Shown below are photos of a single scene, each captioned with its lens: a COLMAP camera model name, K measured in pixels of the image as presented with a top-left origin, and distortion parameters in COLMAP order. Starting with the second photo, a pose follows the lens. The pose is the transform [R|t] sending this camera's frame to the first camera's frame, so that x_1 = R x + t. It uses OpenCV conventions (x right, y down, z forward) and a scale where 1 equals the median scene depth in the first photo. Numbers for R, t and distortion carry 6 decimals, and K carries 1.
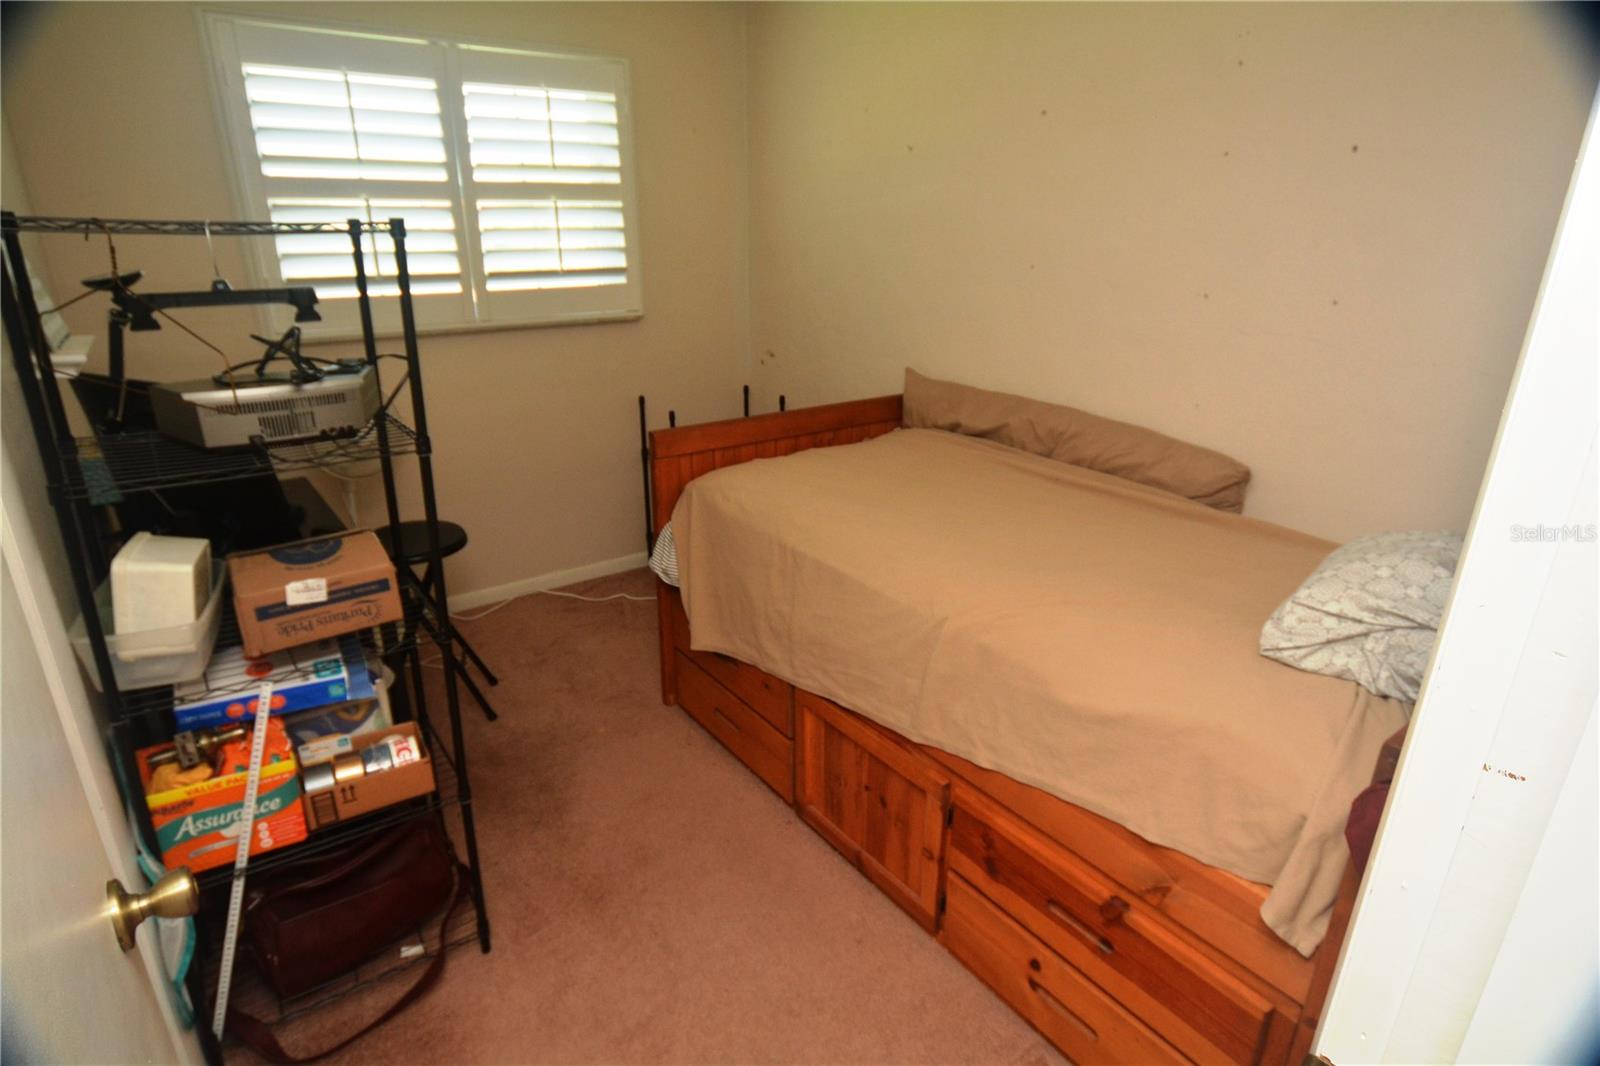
lens RADIAL K [[868.2, 0, 800.0], [0, 868.2, 533.0], [0, 0, 1]] dist [-0.002186, -0.000735]
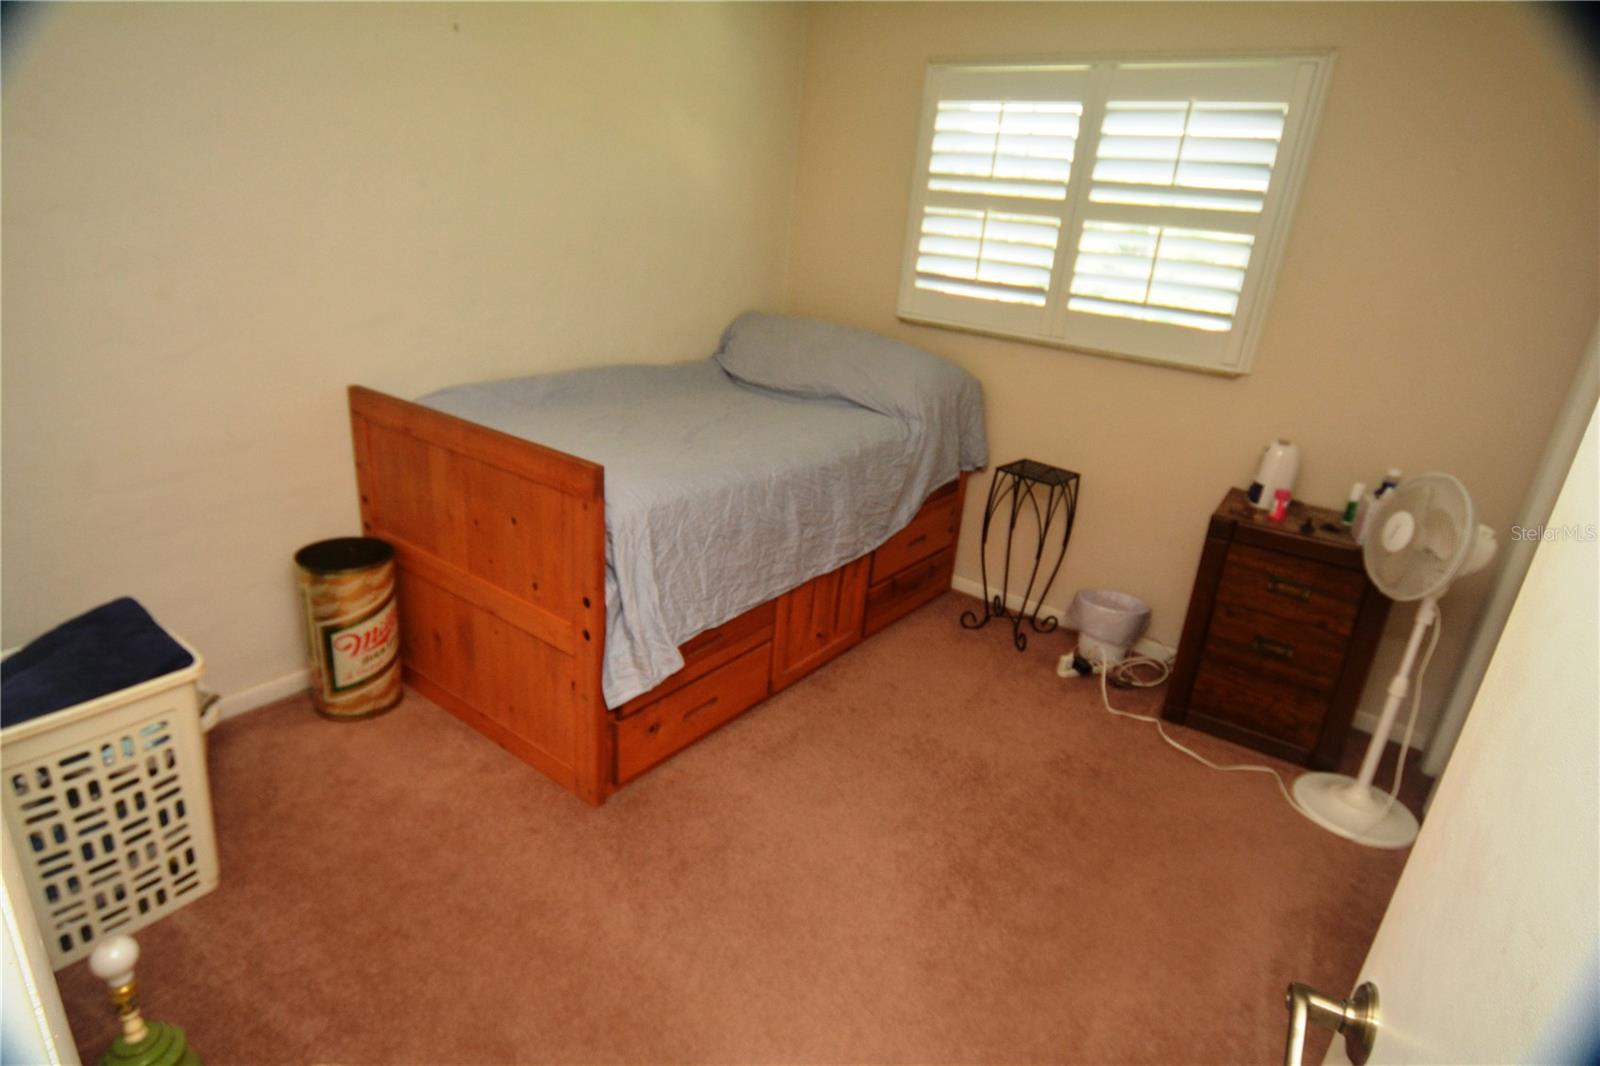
lens RADIAL K [[868.2, 0, 800.0], [0, 868.2, 533.0], [0, 0, 1]] dist [-0.002186, -0.000735]
pose [[0.301923, 0.358540, -0.883341, 0.575129], [-0.408758, 0.885775, 0.219816, -0.156565], [0.861255, 0.294705, 0.413992, 0.427444]]
